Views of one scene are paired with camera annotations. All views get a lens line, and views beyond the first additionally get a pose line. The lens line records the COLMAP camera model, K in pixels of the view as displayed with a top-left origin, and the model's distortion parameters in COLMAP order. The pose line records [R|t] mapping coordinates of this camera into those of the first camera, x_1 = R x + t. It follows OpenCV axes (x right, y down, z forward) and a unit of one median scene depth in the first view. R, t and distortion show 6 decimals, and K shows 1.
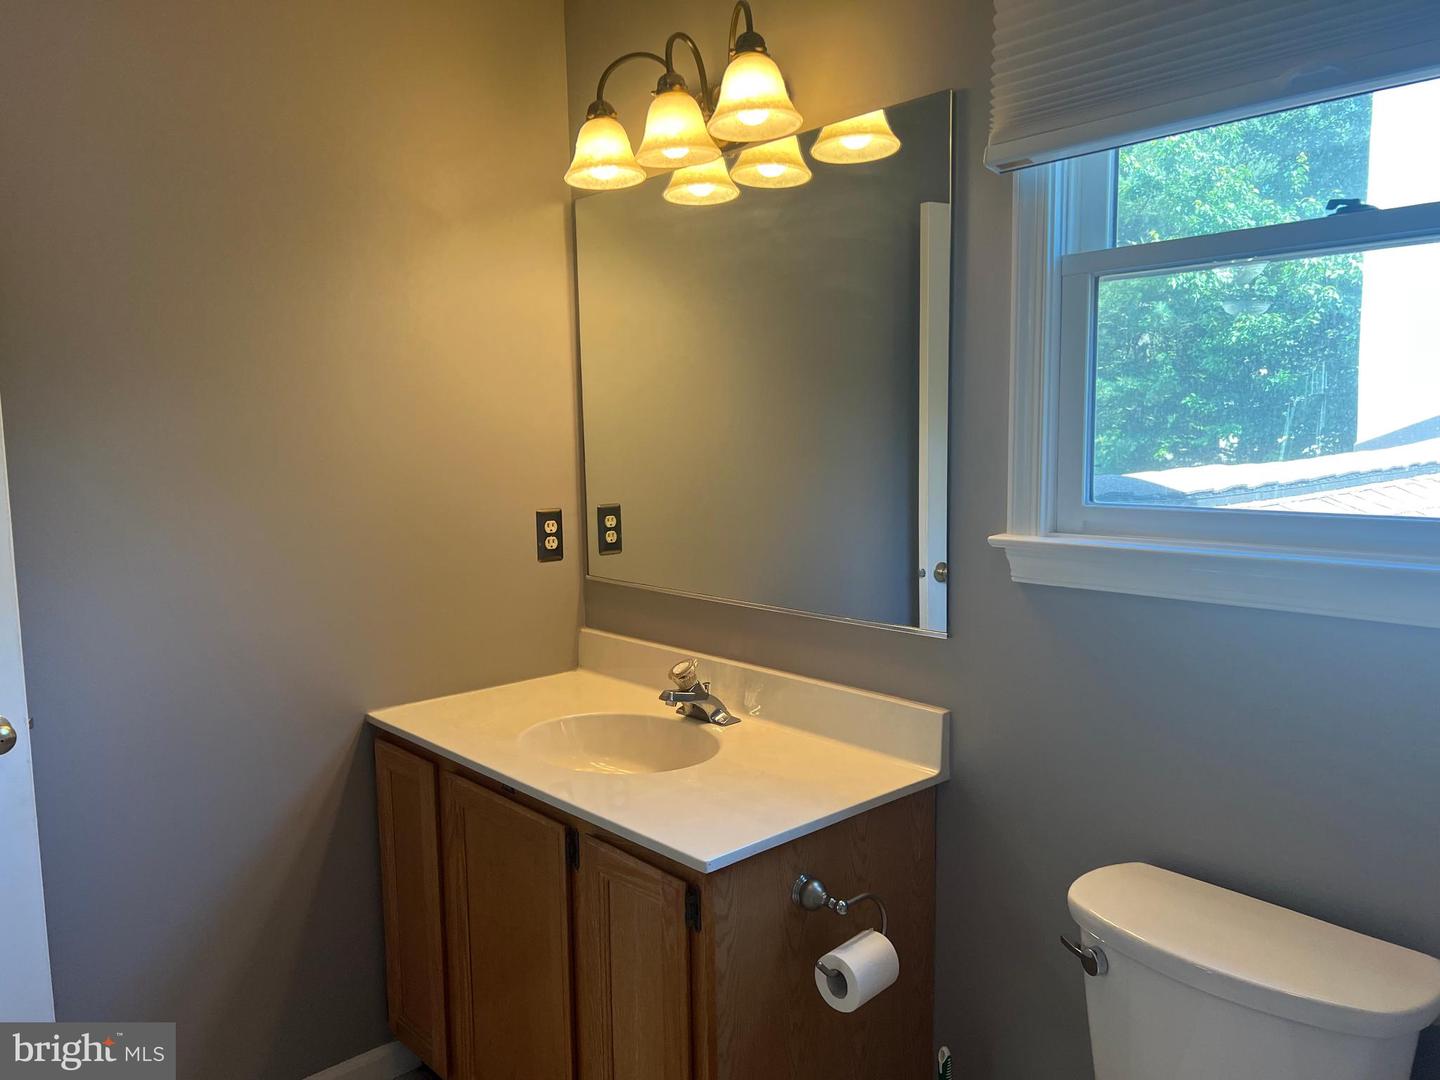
lens RADIAL K [[1078.1, 0, 728.8], [0, 1078.1, 536.2], [0, 0, 1]] dist [0.063355, -0.066485]
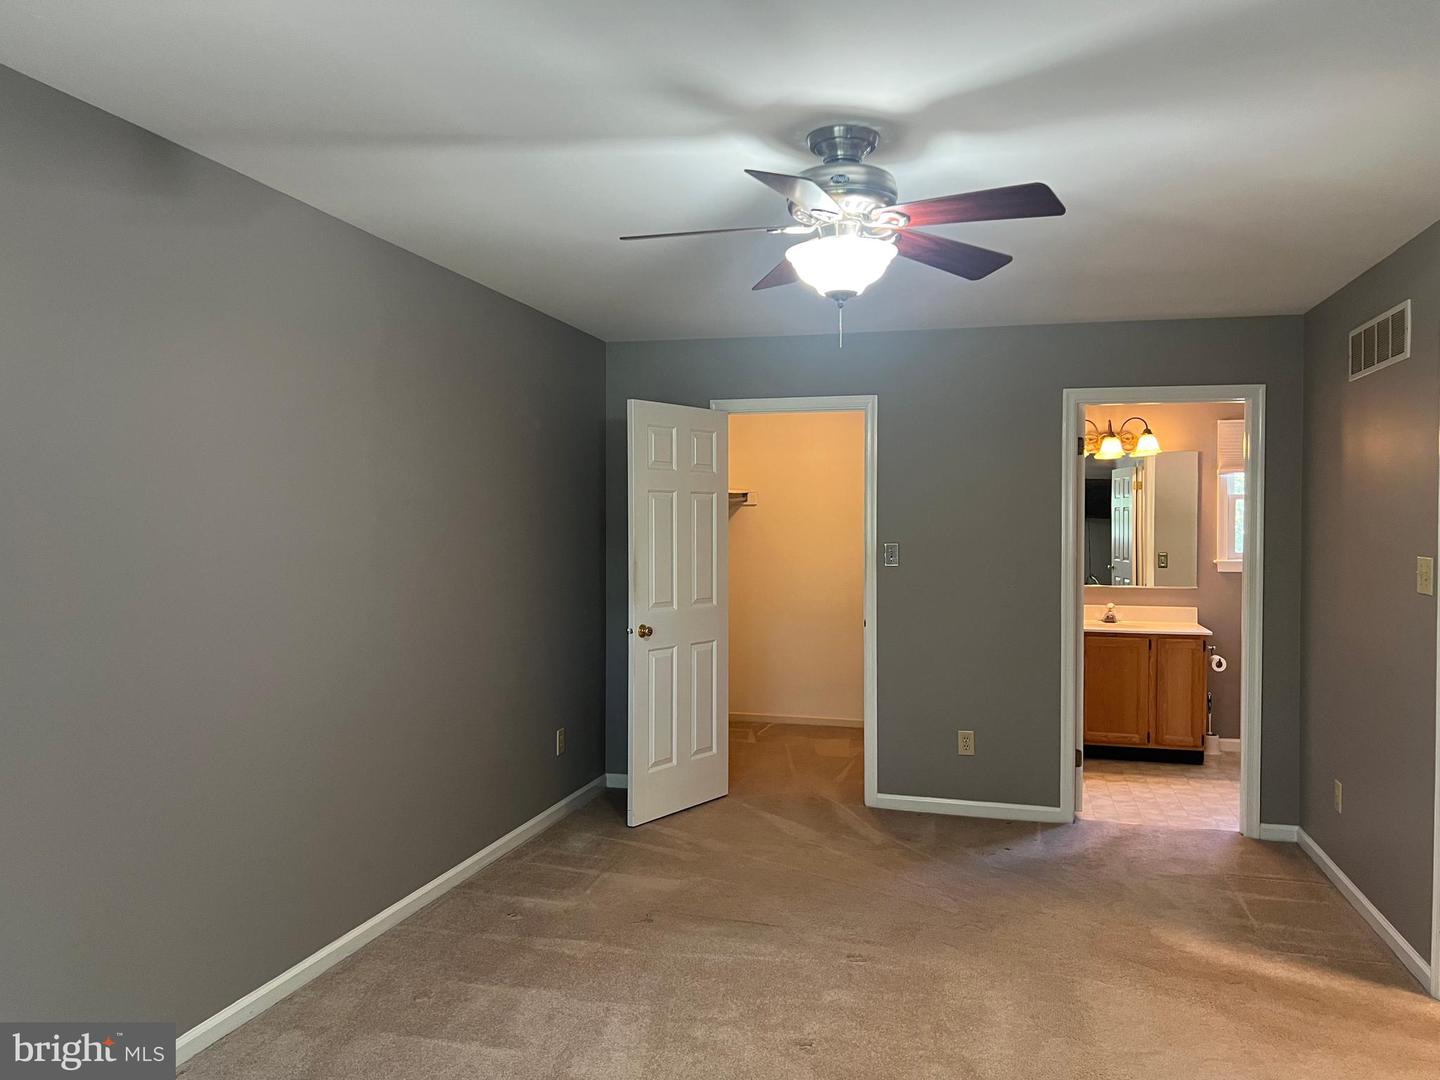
lens RADIAL K [[1078.1, 0, 728.8], [0, 1078.1, 536.2], [0, 0, 1]] dist [0.063355, -0.066485]
pose [[0.841461, 0.011459, 0.540196, -3.551160], [0.041250, 0.995495, -0.085373, 0.186657], [-0.538740, 0.094121, 0.837198, -1.473589]]
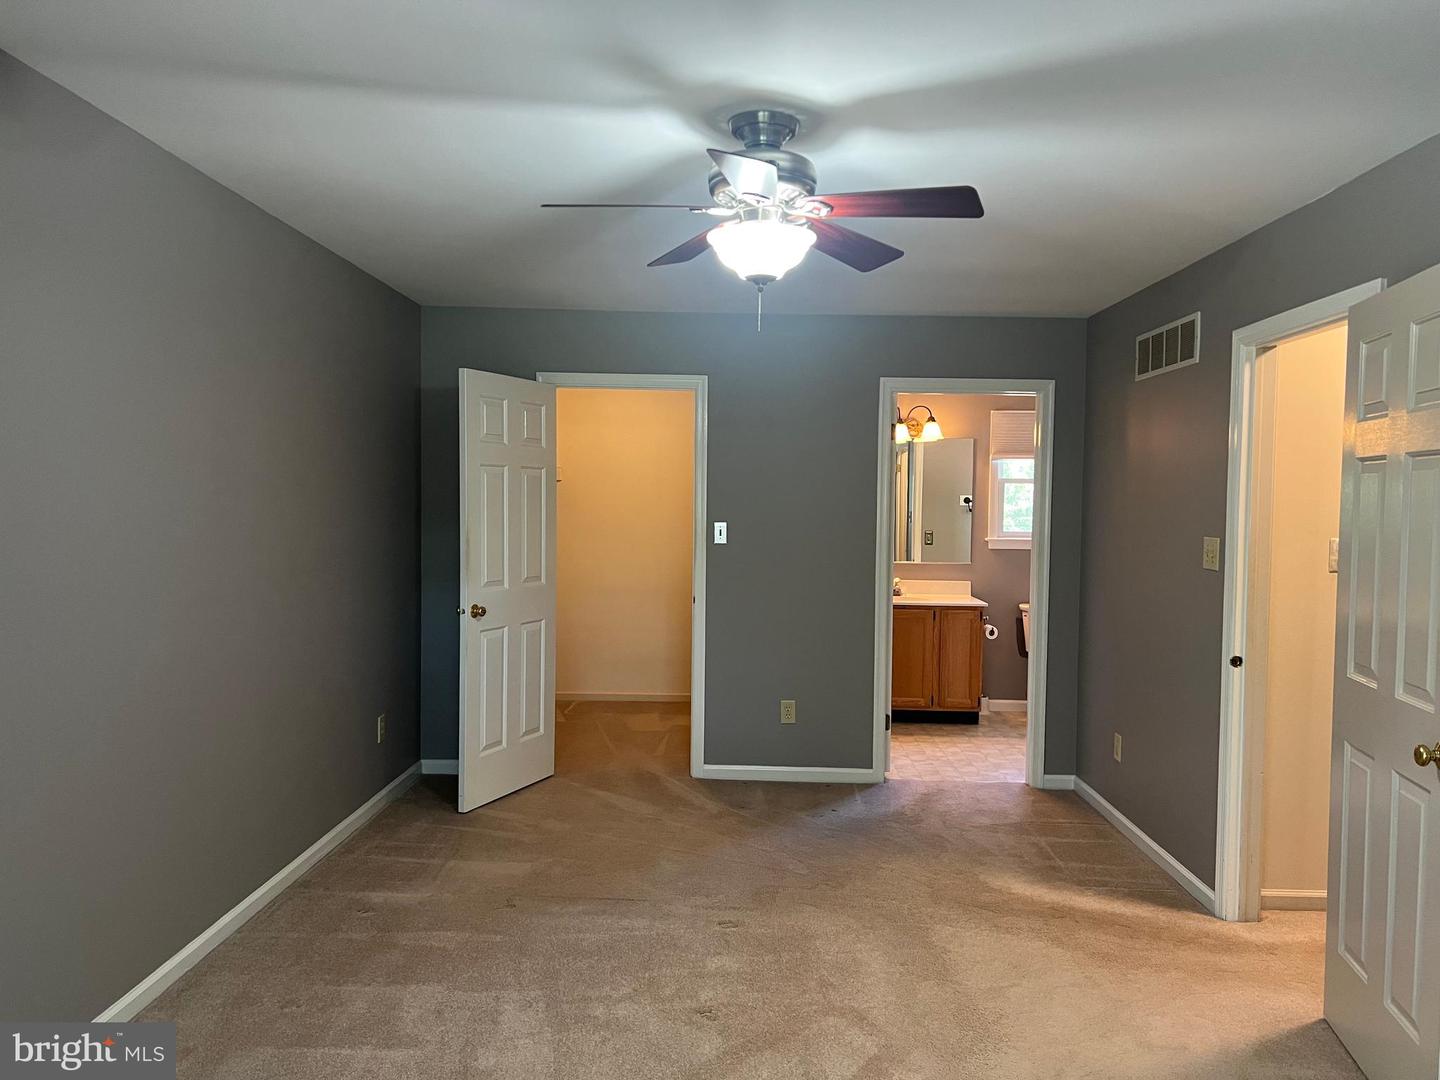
lens RADIAL K [[1074.7, 0, 720.0], [0, 1074.7, 540.0], [0, 0, 1]] dist [0.064053, -0.064309]
pose [[0.686916, -0.001226, 0.726735, -3.798128], [0.052583, 0.997461, -0.048019, 0.165283], [-0.724832, 0.071198, 0.685237, -1.275795]]
